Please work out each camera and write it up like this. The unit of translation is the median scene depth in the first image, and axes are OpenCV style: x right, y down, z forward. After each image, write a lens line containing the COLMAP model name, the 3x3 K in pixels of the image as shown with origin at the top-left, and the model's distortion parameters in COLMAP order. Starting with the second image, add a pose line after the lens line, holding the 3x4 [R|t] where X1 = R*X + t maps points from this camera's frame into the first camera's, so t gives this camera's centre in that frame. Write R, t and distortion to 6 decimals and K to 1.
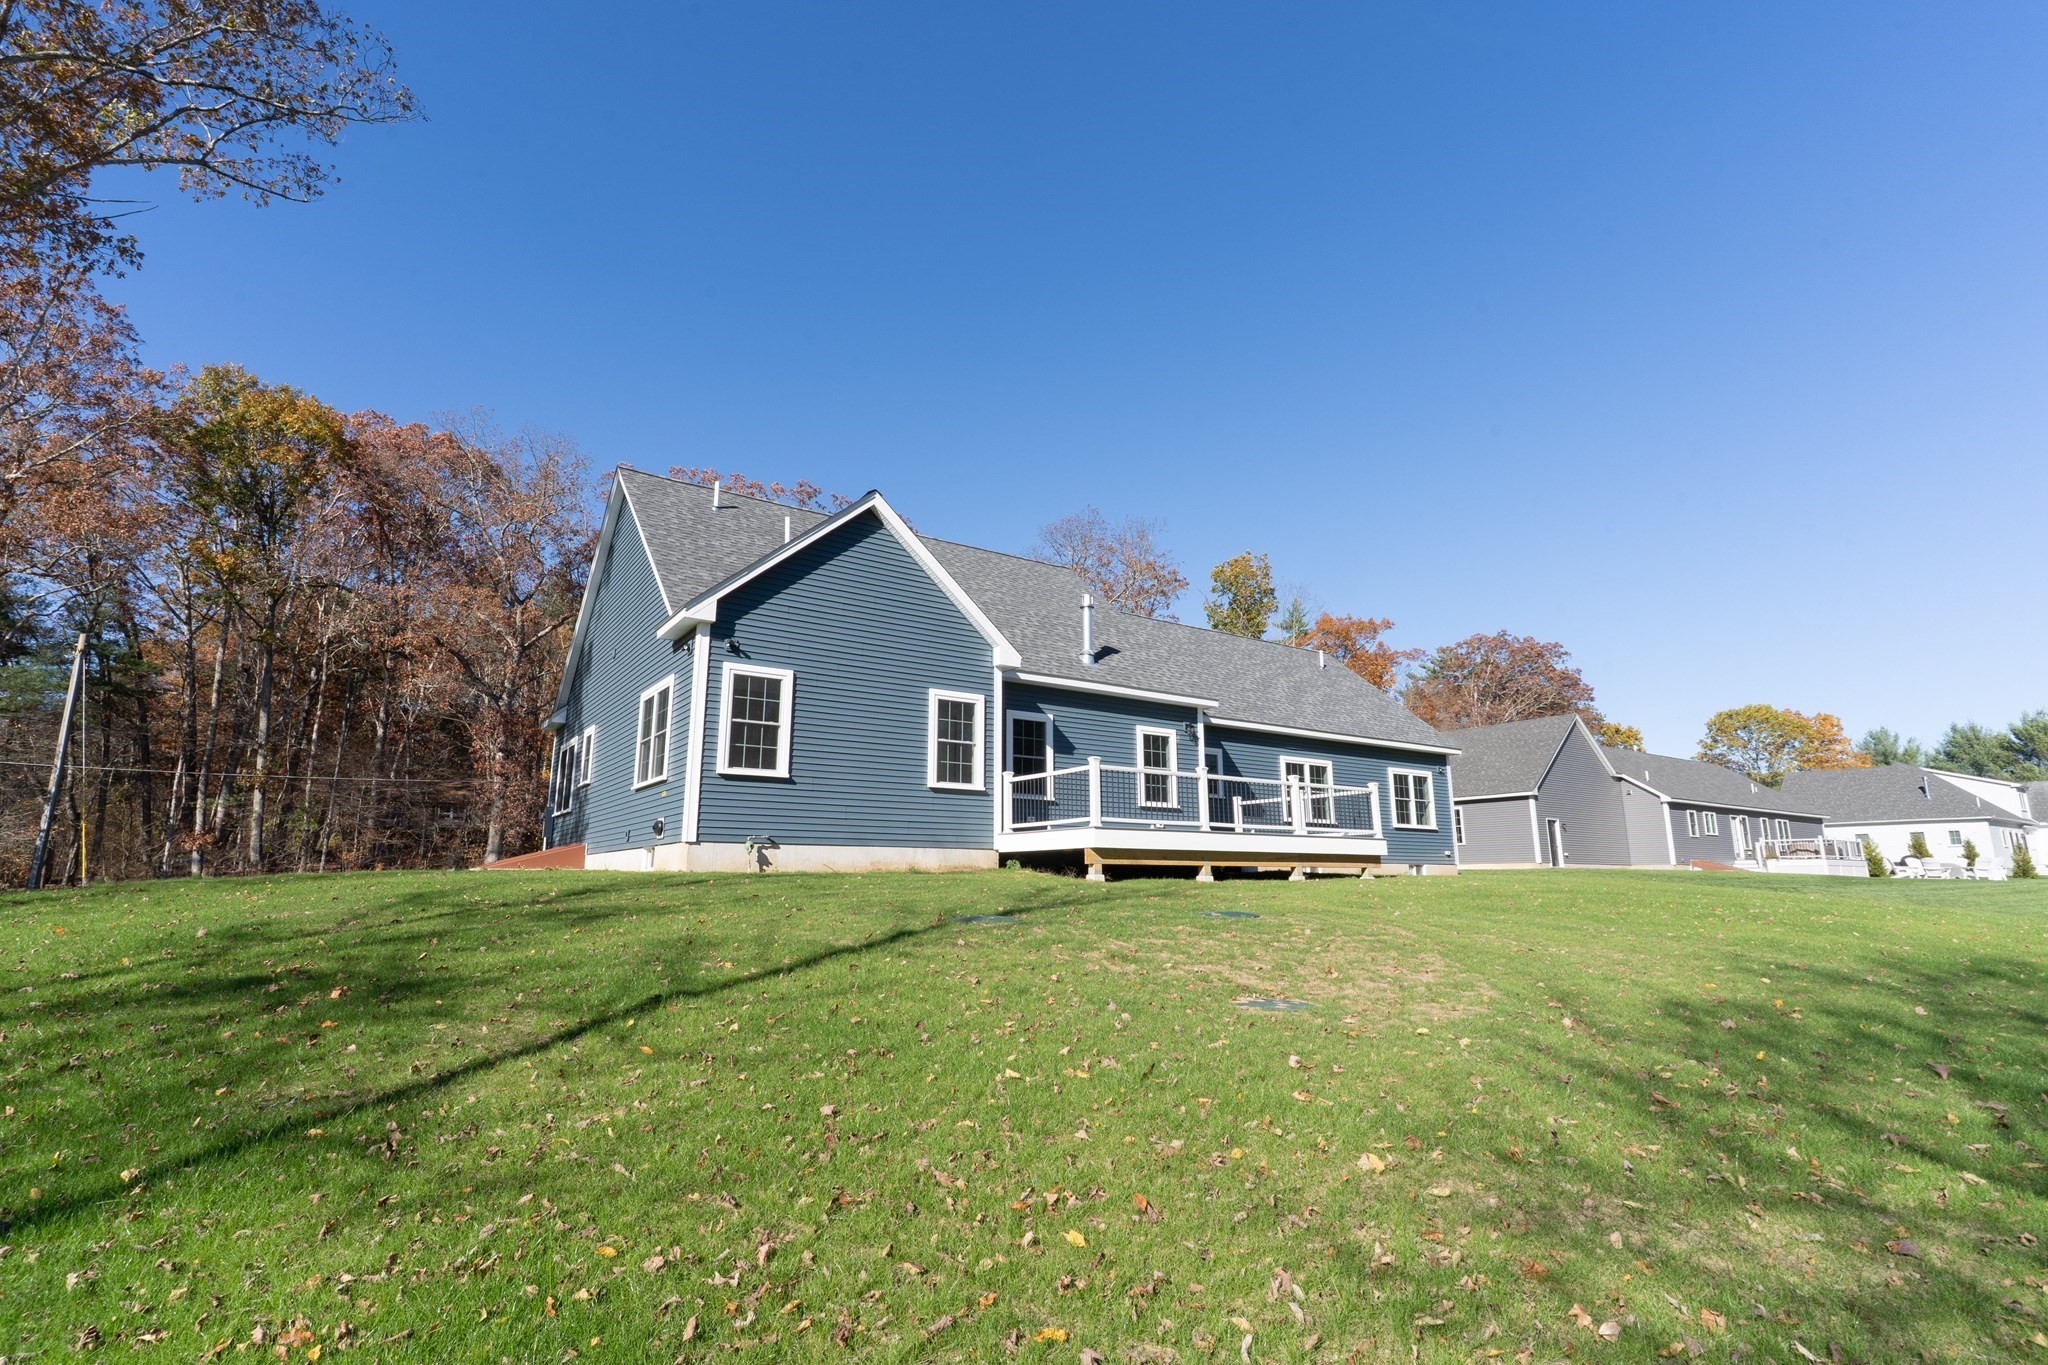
lens RADIAL K [[963.1, 0, 1019.1], [0, 963.1, 682.3], [0, 0, 1]] dist [0.001221, -0.001518]
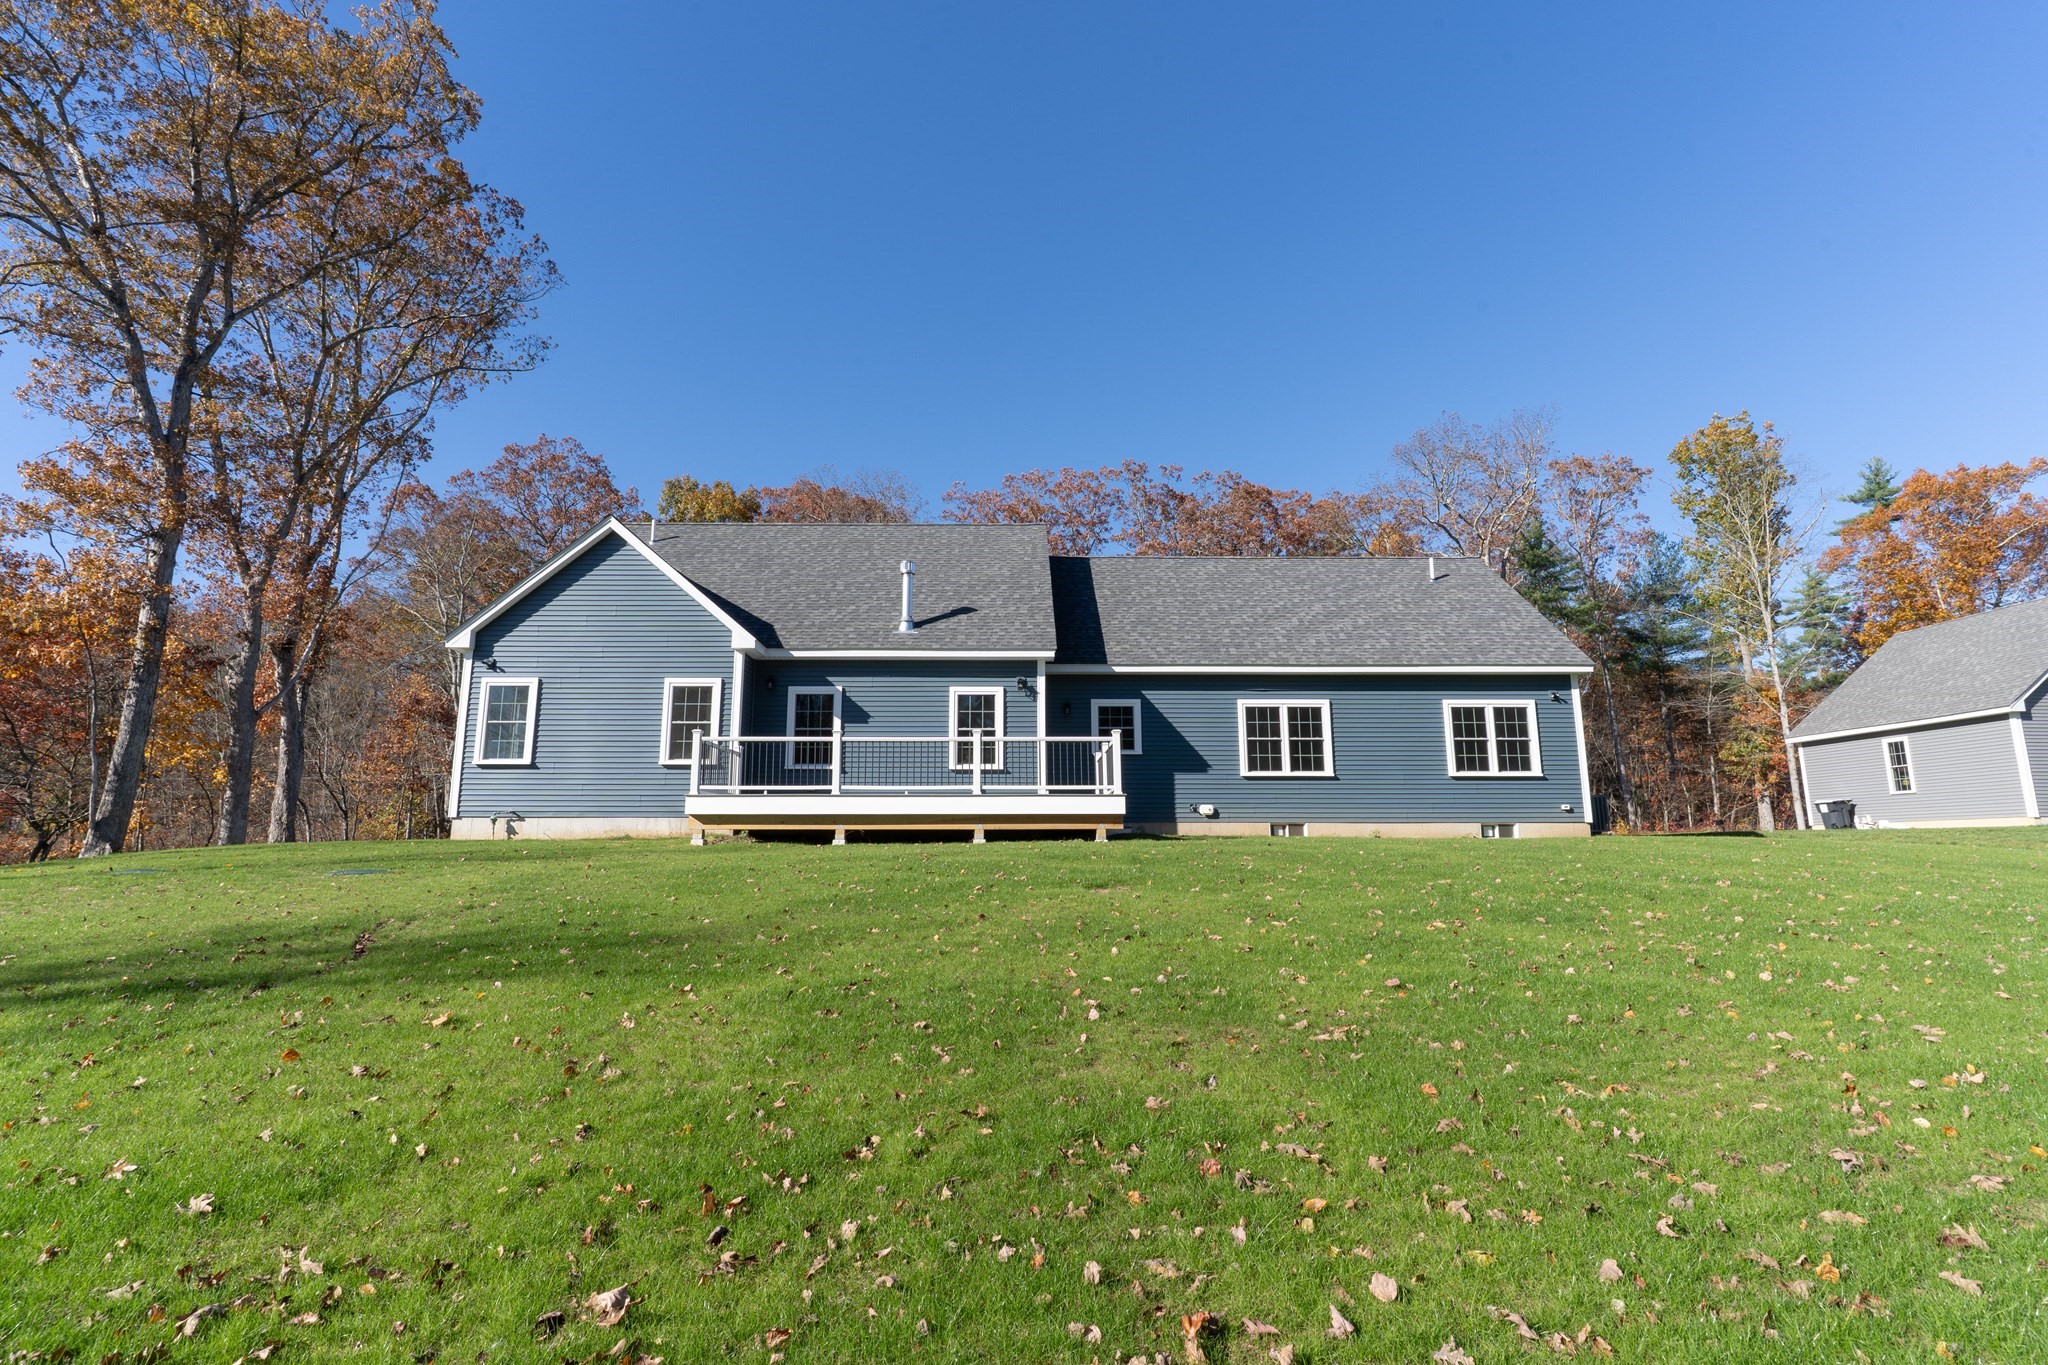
lens RADIAL K [[963.1, 0, 1005.6], [0, 963.1, 669.1], [0, 0, 1]] dist [0.001221, -0.001518]
pose [[0.828106, -0.107596, -0.550149, 0.751046], [0.115103, 0.993132, -0.020976, 0.057283], [0.548627, -0.045954, 0.834803, 0.235856]]
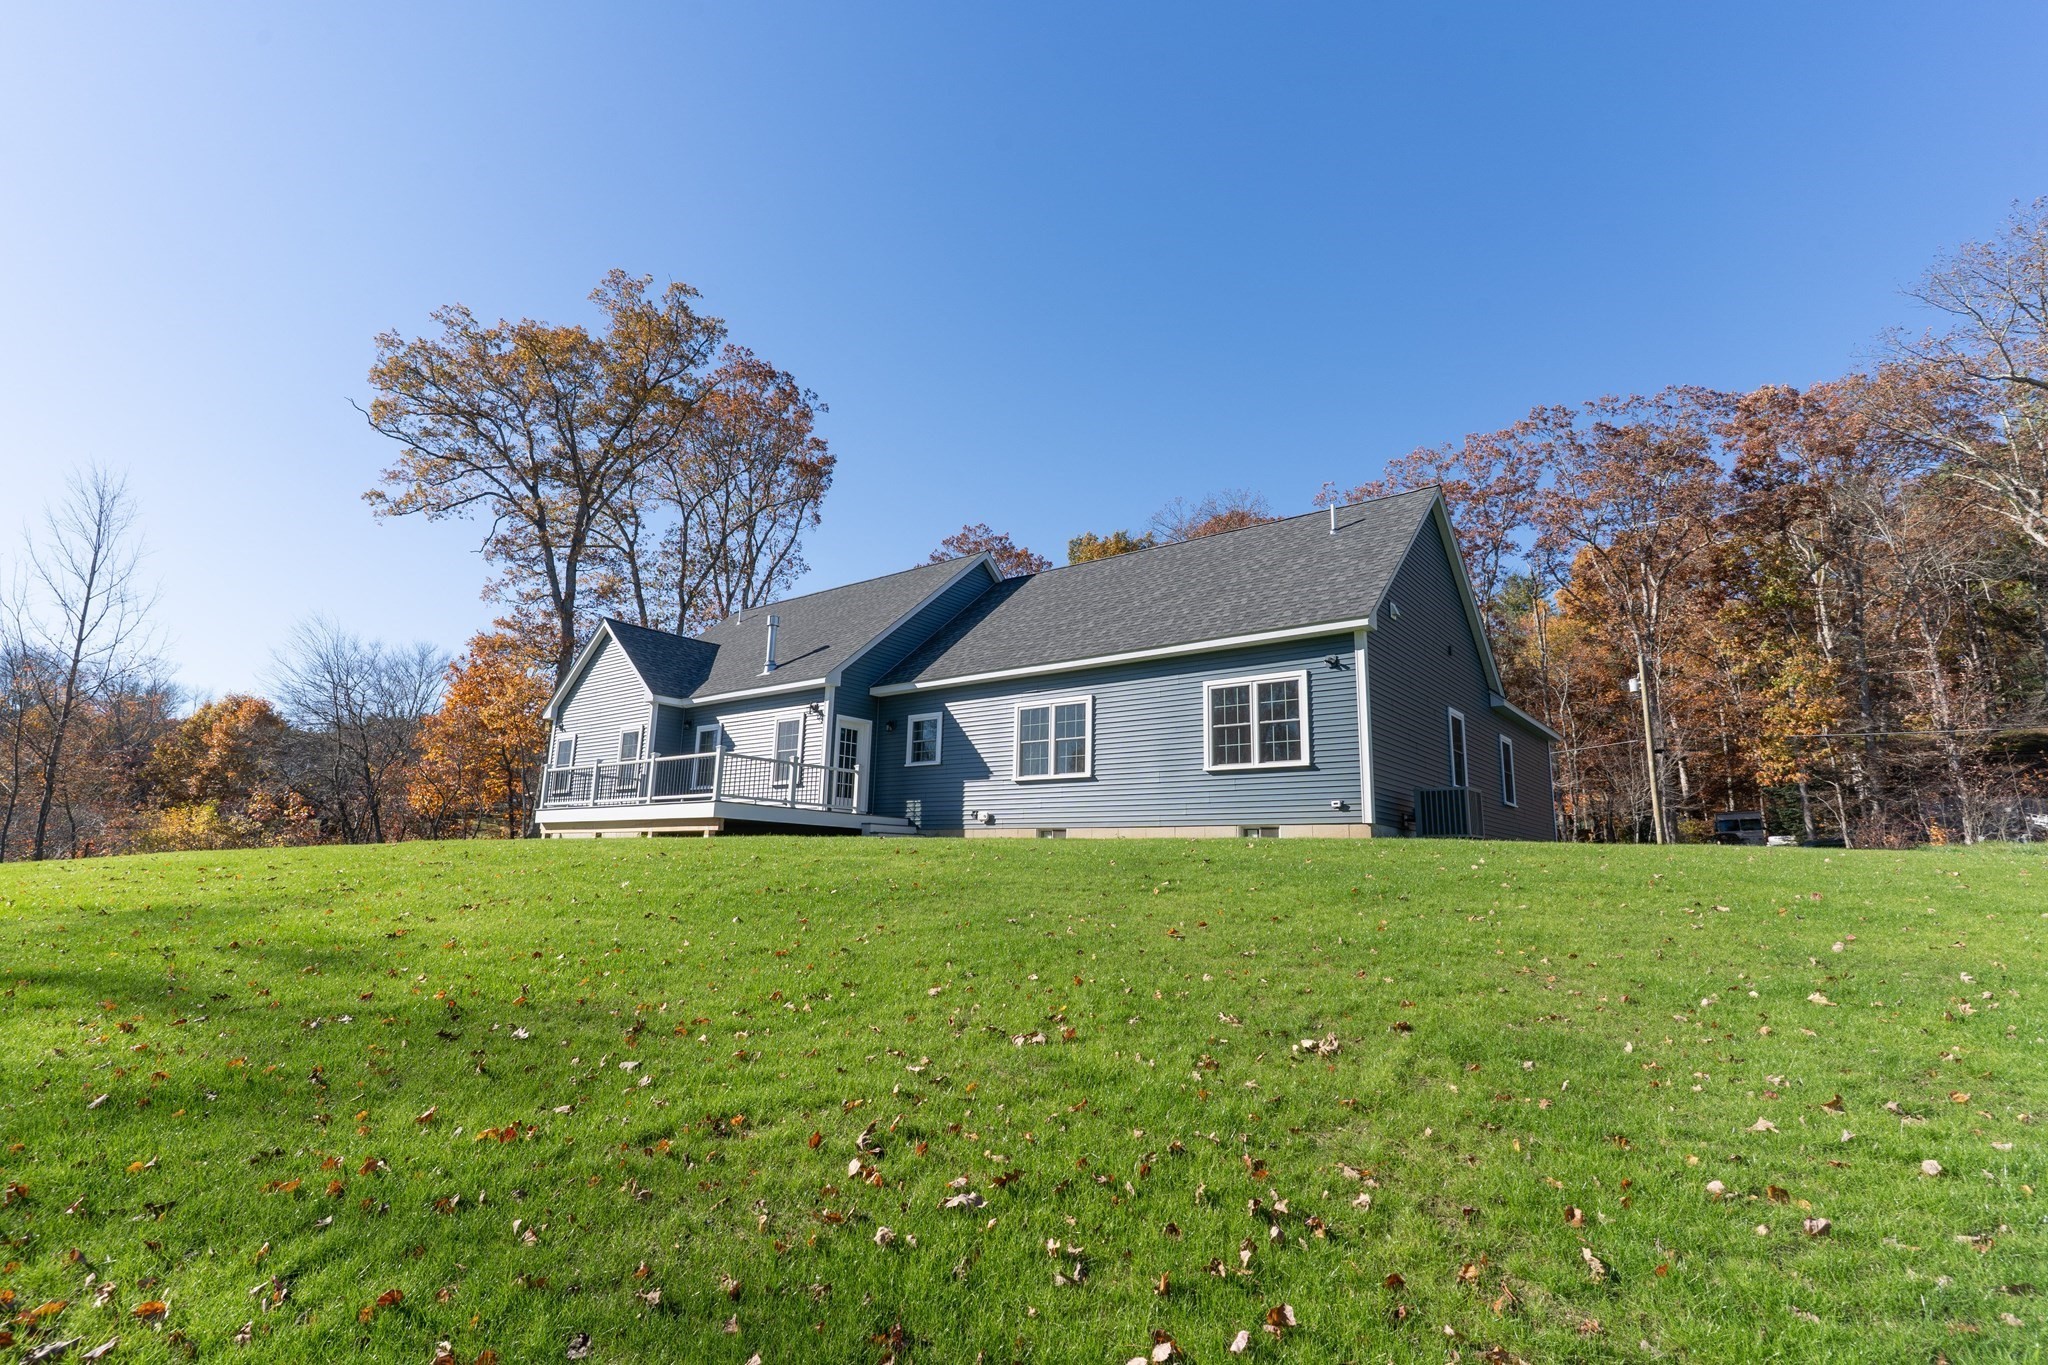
lens RADIAL K [[963.1, 0, 1019.0], [0, 963.1, 690.7], [0, 0, 1]] dist [0.001221, -0.001518]
pose [[0.292007, -0.175053, -0.940260, 1.384600], [0.169208, 0.977055, -0.129354, 0.227663], [0.941329, -0.121327, 0.314927, 0.974783]]
